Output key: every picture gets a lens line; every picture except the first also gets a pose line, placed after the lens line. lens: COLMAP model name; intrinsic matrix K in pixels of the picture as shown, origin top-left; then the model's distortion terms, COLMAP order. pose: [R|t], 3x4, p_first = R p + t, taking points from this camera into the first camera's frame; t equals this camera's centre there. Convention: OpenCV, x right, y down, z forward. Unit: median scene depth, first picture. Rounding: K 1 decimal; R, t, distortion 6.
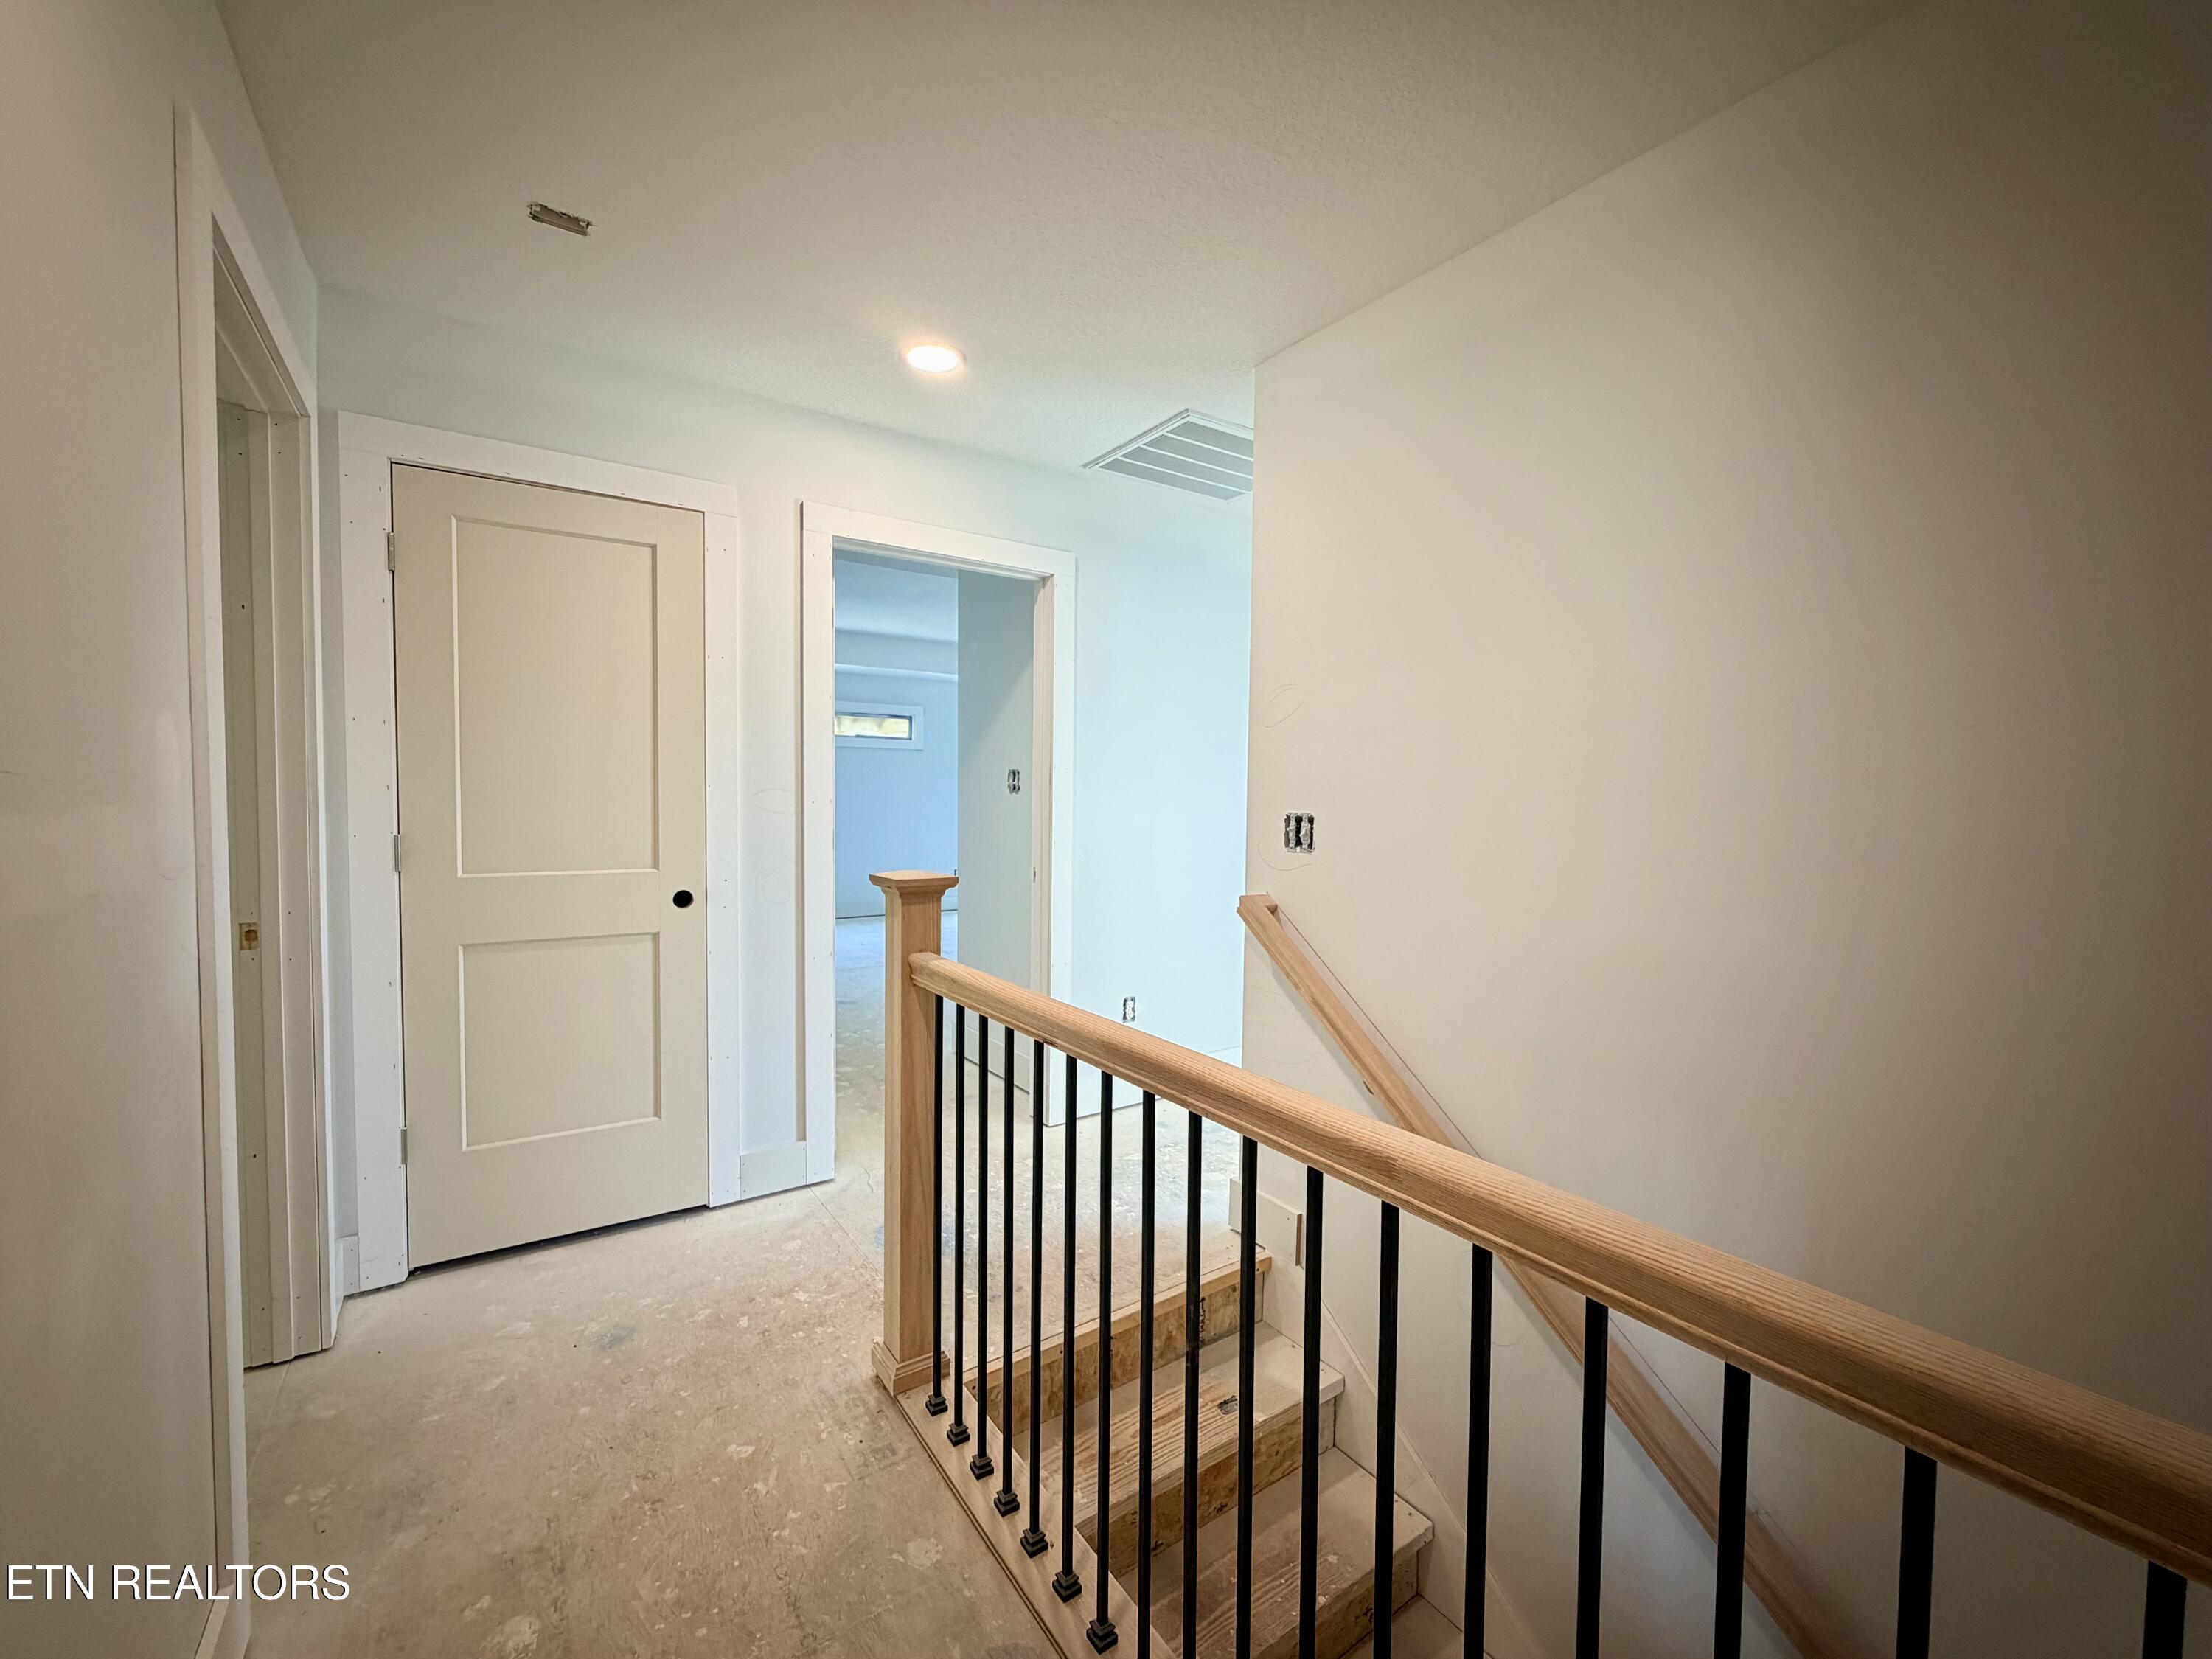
lens RADIAL K [[882.9, 0, 1098.5], [0, 882.9, 829.1], [0, 0, 1]] dist [-0.000918, 0.000197]
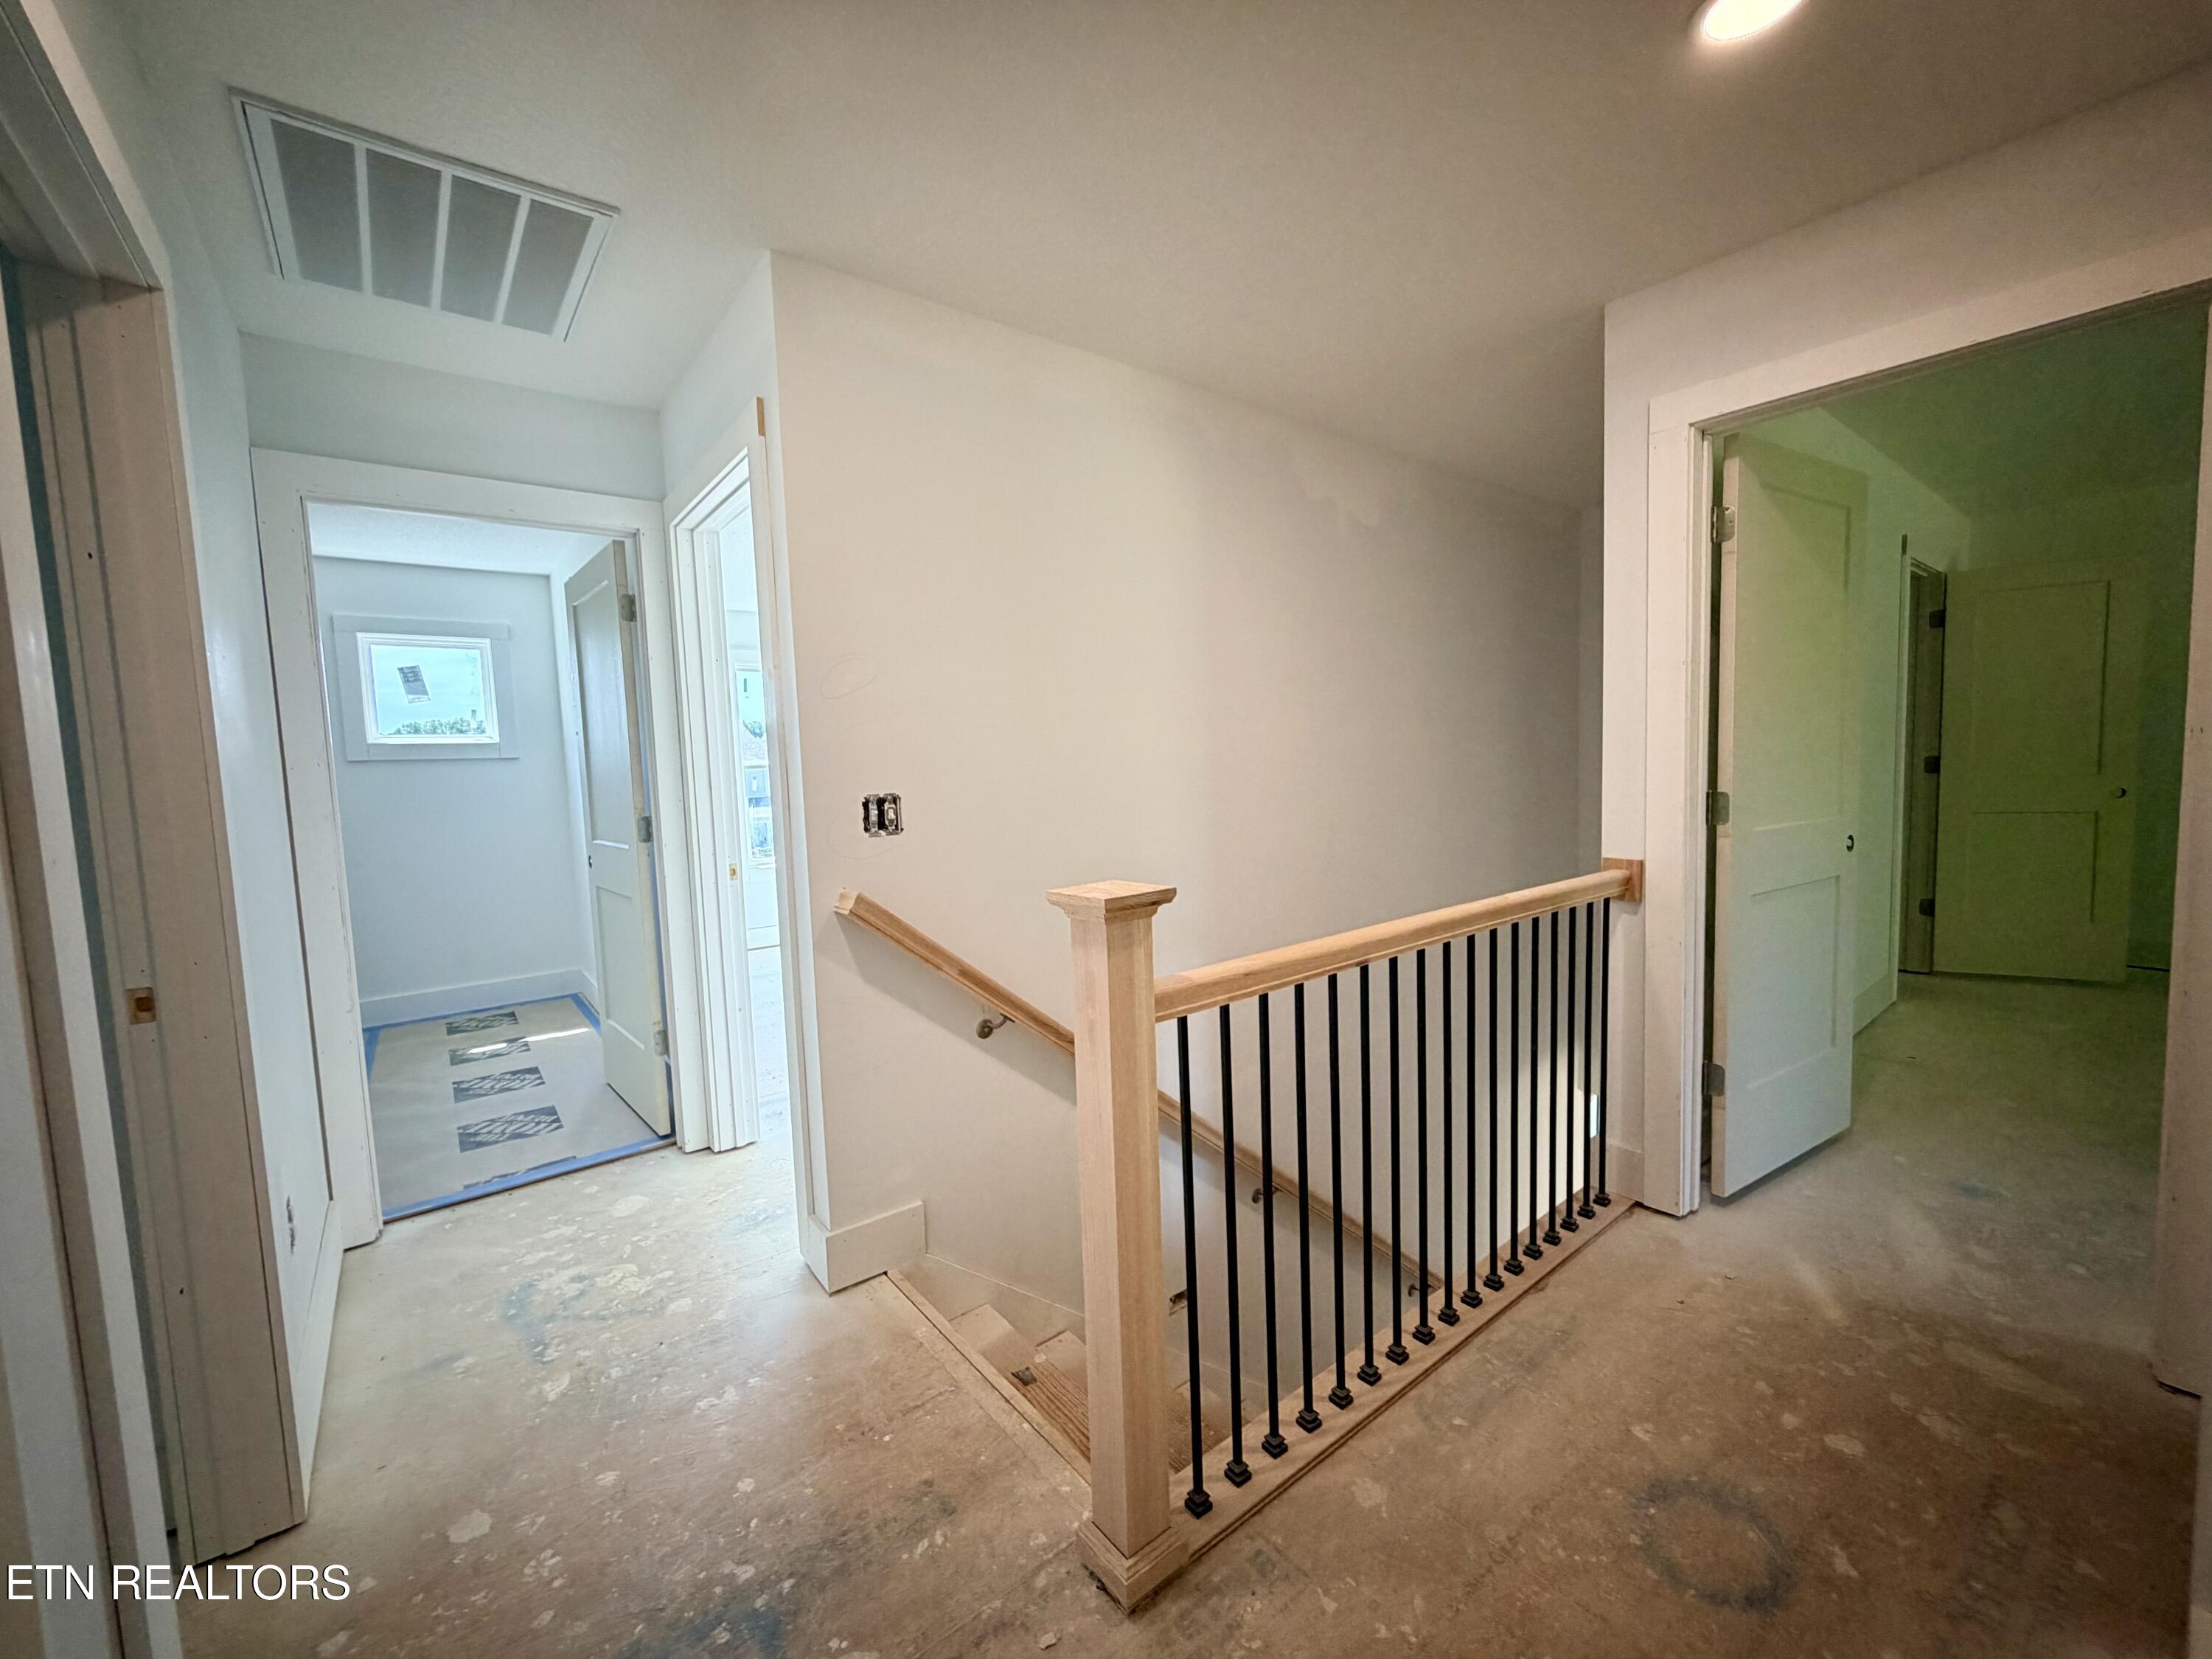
lens RADIAL K [[882.9, 0, 1098.5], [0, 882.9, 829.1], [0, 0, 1]] dist [-0.000918, 0.000197]
pose [[-0.061125, -0.079389, 0.994968, -0.806101], [0.076857, 0.993498, 0.083994, -0.047508], [-0.995167, 0.081604, -0.054626, 0.918145]]
